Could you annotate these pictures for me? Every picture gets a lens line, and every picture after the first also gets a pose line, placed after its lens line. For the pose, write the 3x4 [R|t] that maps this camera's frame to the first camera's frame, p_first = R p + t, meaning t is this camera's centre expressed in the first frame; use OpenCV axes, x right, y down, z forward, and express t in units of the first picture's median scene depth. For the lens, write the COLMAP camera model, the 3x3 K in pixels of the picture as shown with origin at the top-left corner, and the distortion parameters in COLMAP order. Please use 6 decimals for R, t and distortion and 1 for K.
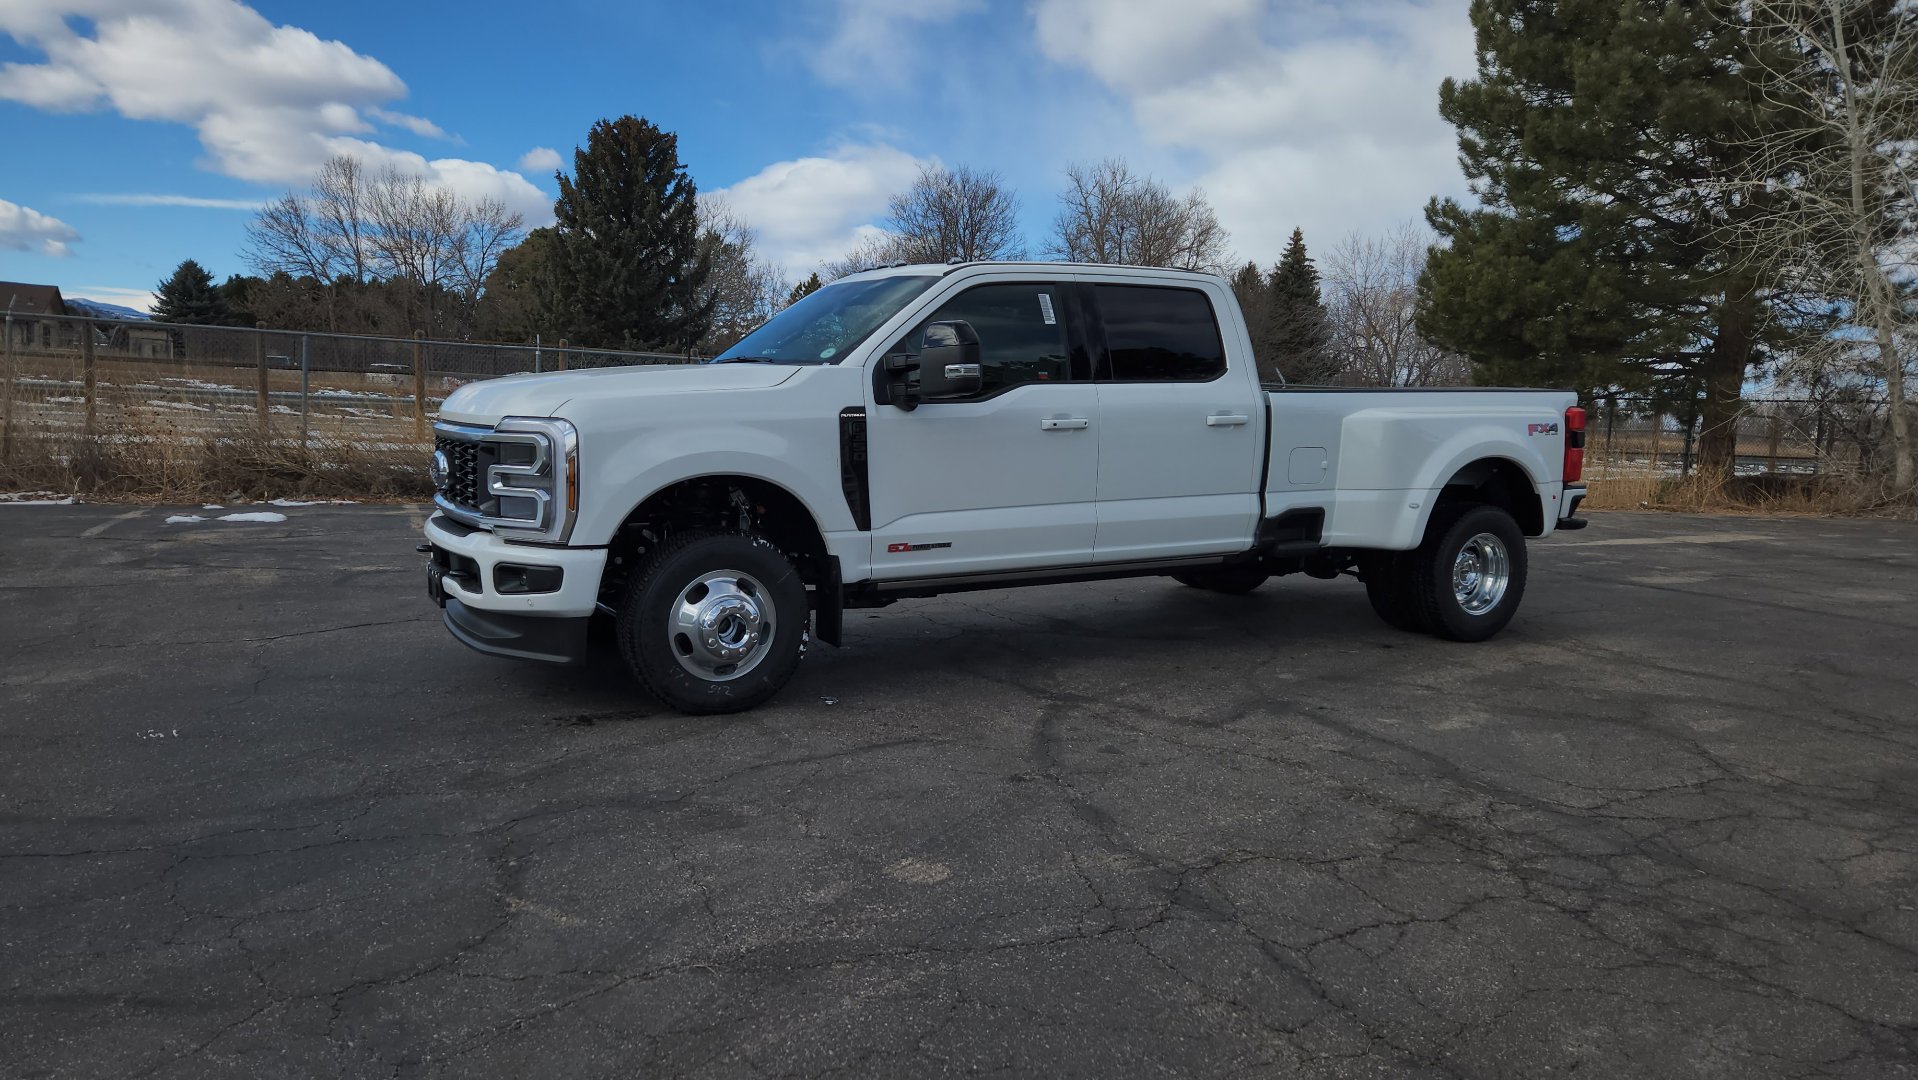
lens RADIAL K [[1289.4, 0, 922.5], [0, 1289.4, 538.0], [0, 0, 1]] dist [0.080690, -0.066239]
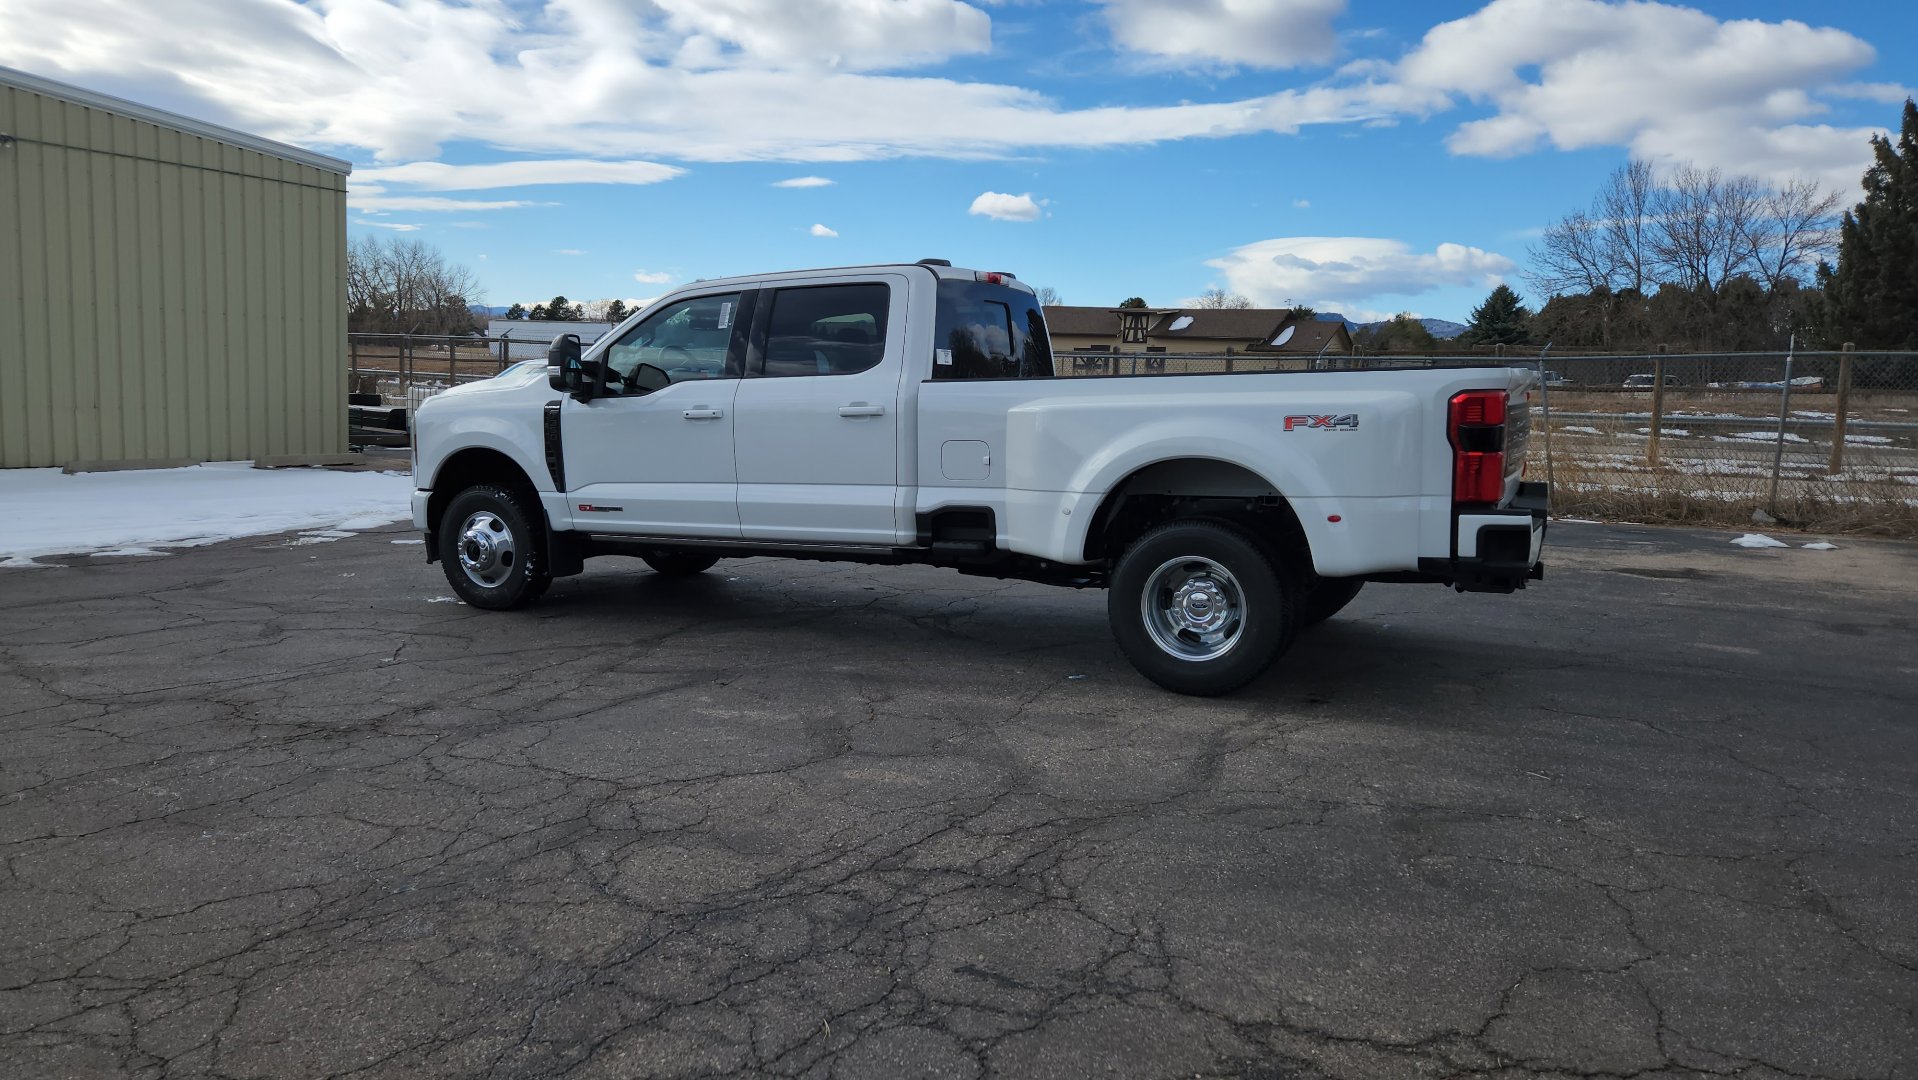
lens RADIAL K [[1291.7, 0, 910.6], [0, 1291.7, 534.6], [0, 0, 1]] dist [0.081675, -0.065954]
pose [[0.532262, 0.069812, -0.843696, 0.571408], [-0.083588, 0.996058, 0.029686, -0.014563], [0.842443, 0.054722, 0.535999, 0.256564]]
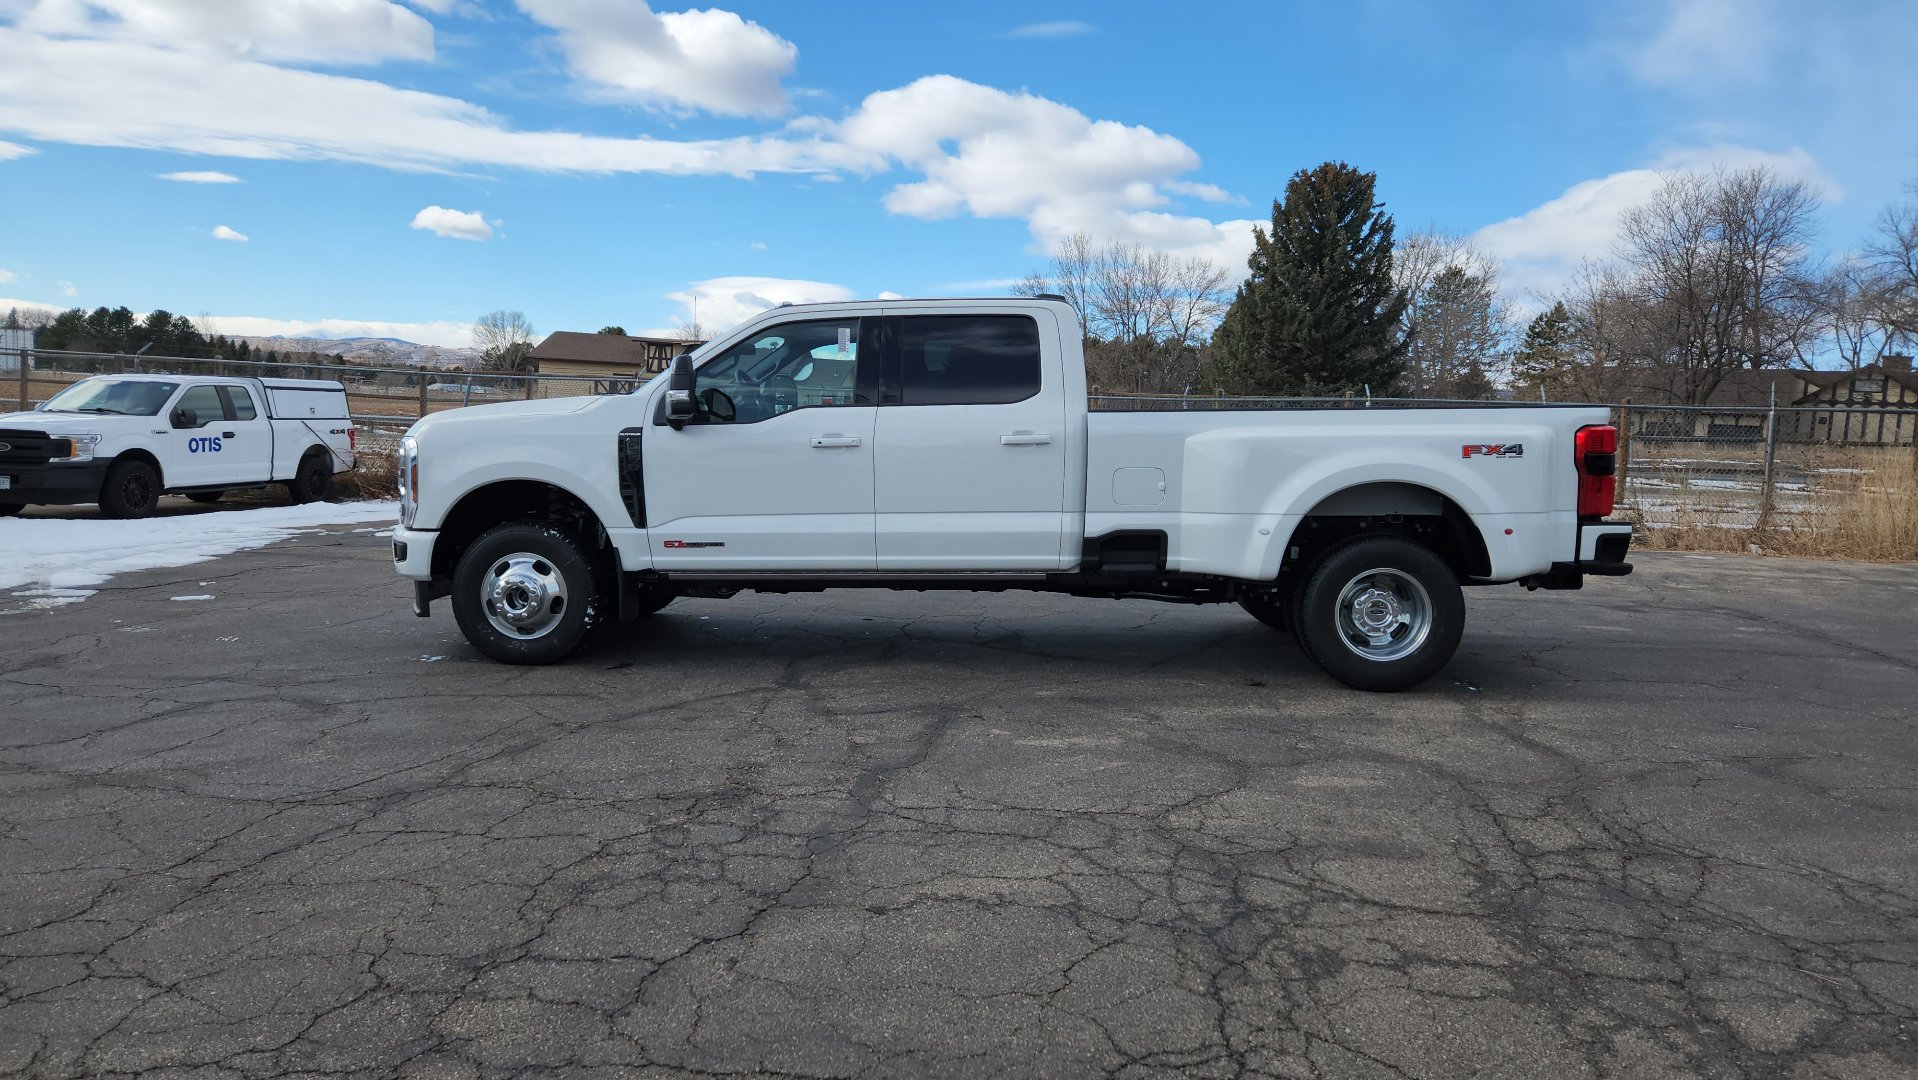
lens RADIAL K [[1290.9, 0, 930.8], [0, 1290.9, 514.5], [0, 0, 1]] dist [0.081769, -0.071164]
pose [[0.835031, 0.023465, -0.549702, 0.379392], [-0.053089, 0.997865, -0.038051, 0.005848], [0.547635, 0.060957, 0.834494, 0.054290]]
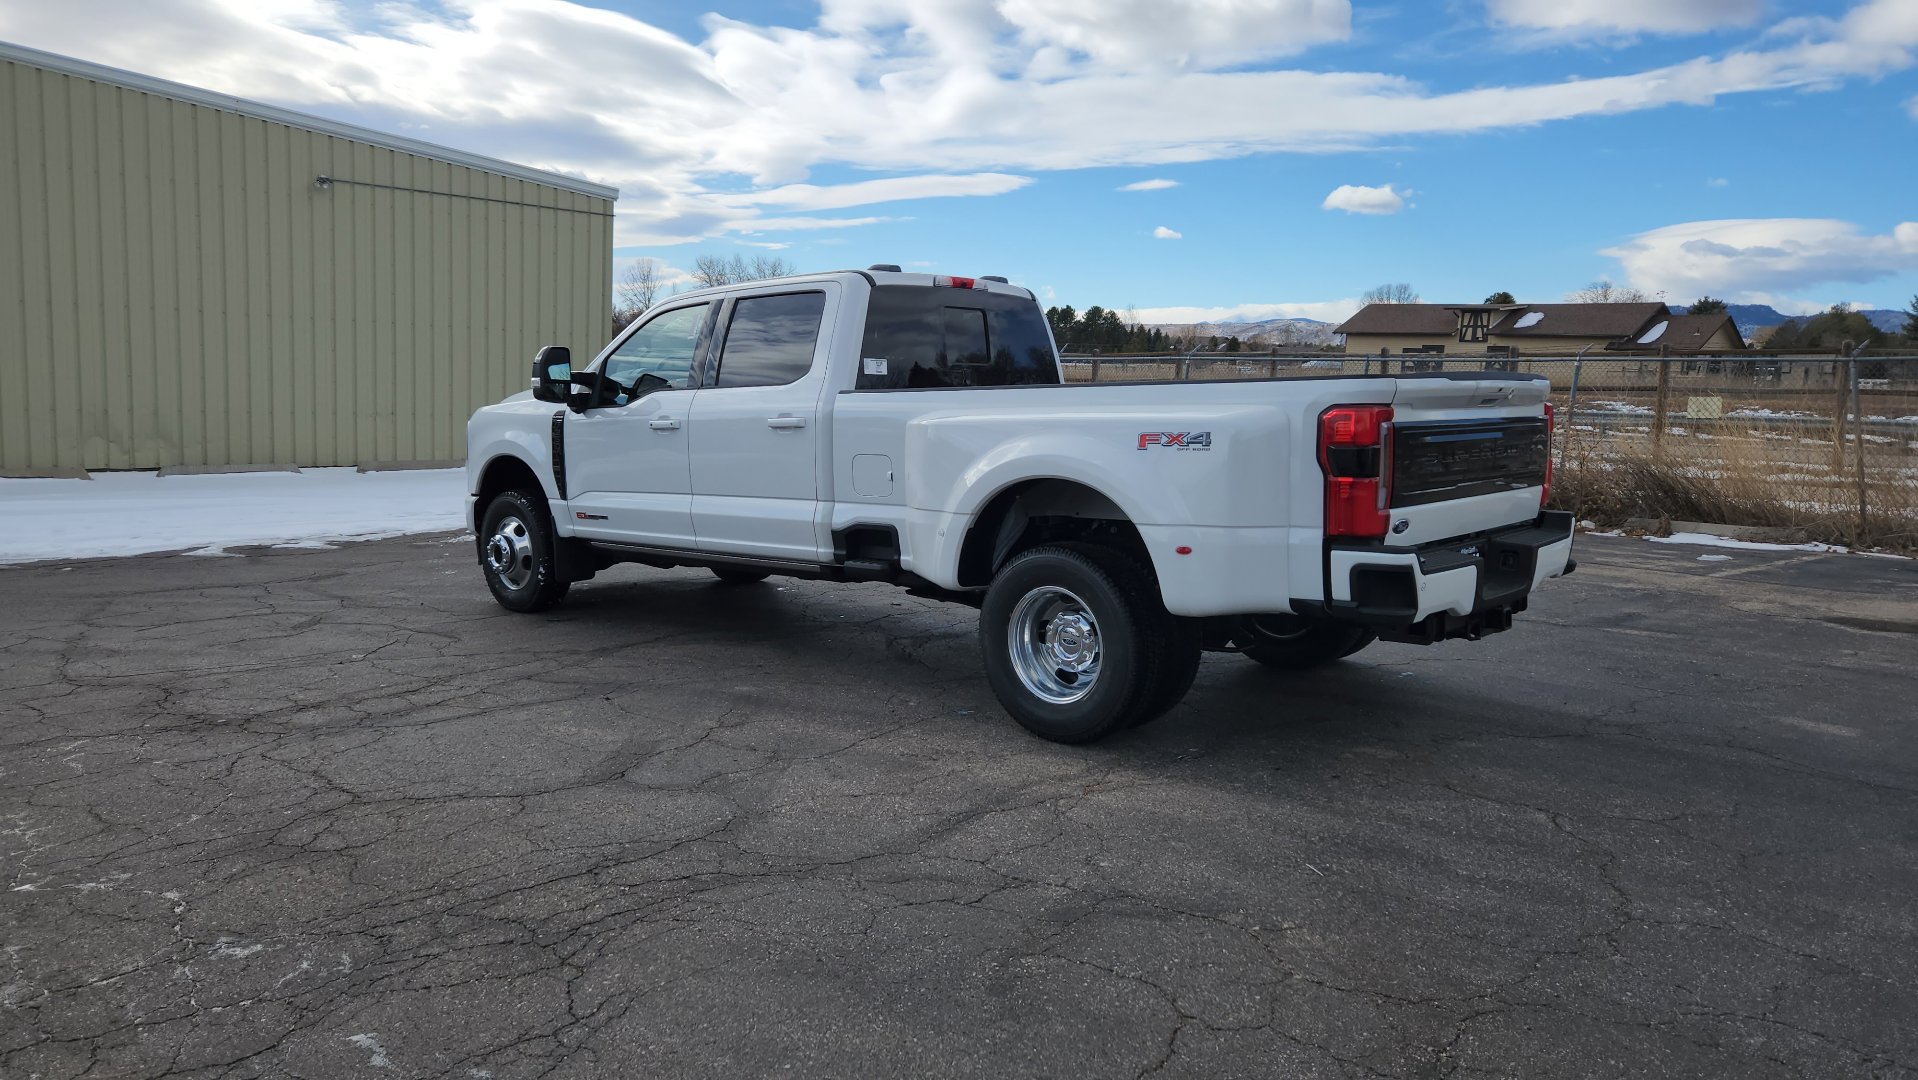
lens RADIAL K [[1288.7, 0, 918.4], [0, 1288.7, 517.7], [0, 0, 1]] dist [0.082077, -0.065611]
pose [[0.299858, 0.066172, -0.951686, 0.614852], [-0.100367, 0.994243, 0.037508, -0.034157], [0.948689, 0.084271, 0.304773, 0.413587]]
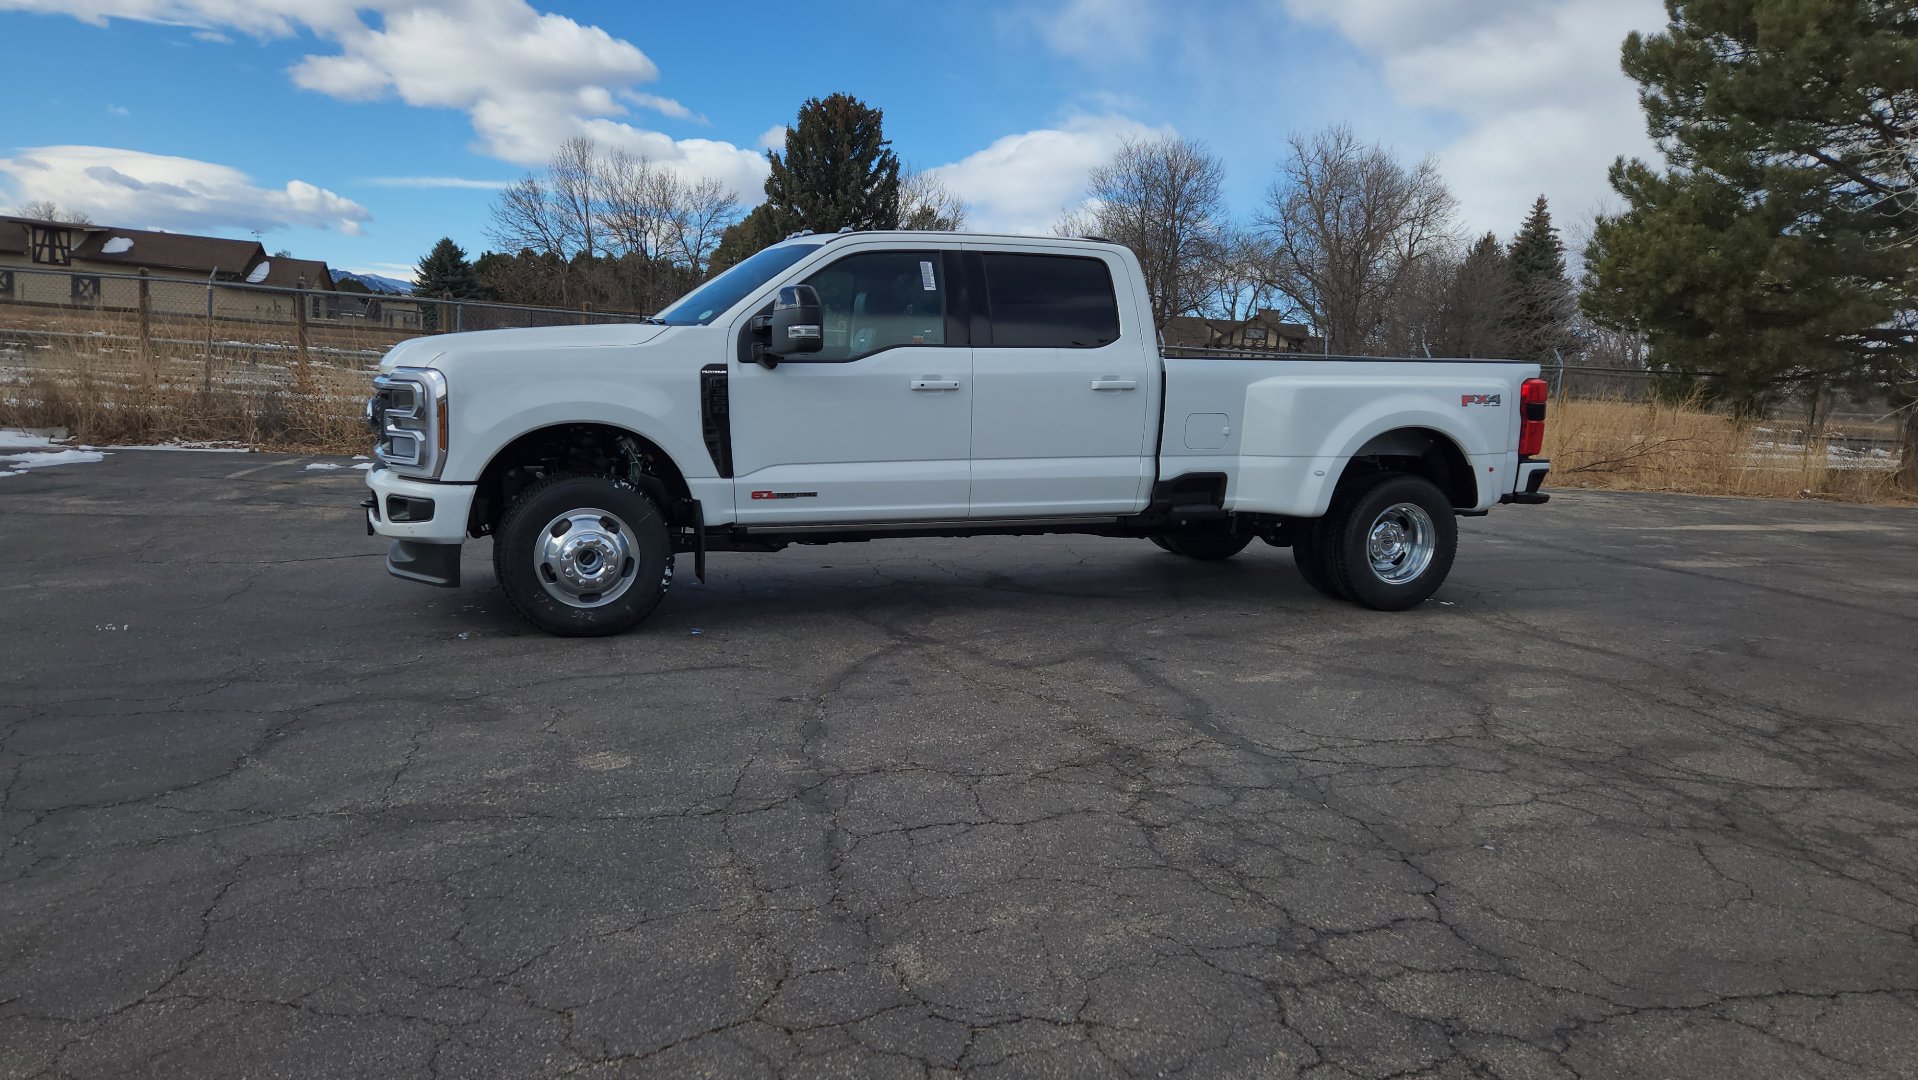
lens RADIAL K [[1288.7, 0, 941.8], [0, 1288.7, 557.7], [0, 0, 1]] dist [0.082490, -0.067782]
pose [[0.987025, 0.035094, -0.156685, 0.136880], [-0.029909, 0.998928, 0.035332, 0.007767], [0.157757, -0.030187, 0.987016, -0.025813]]
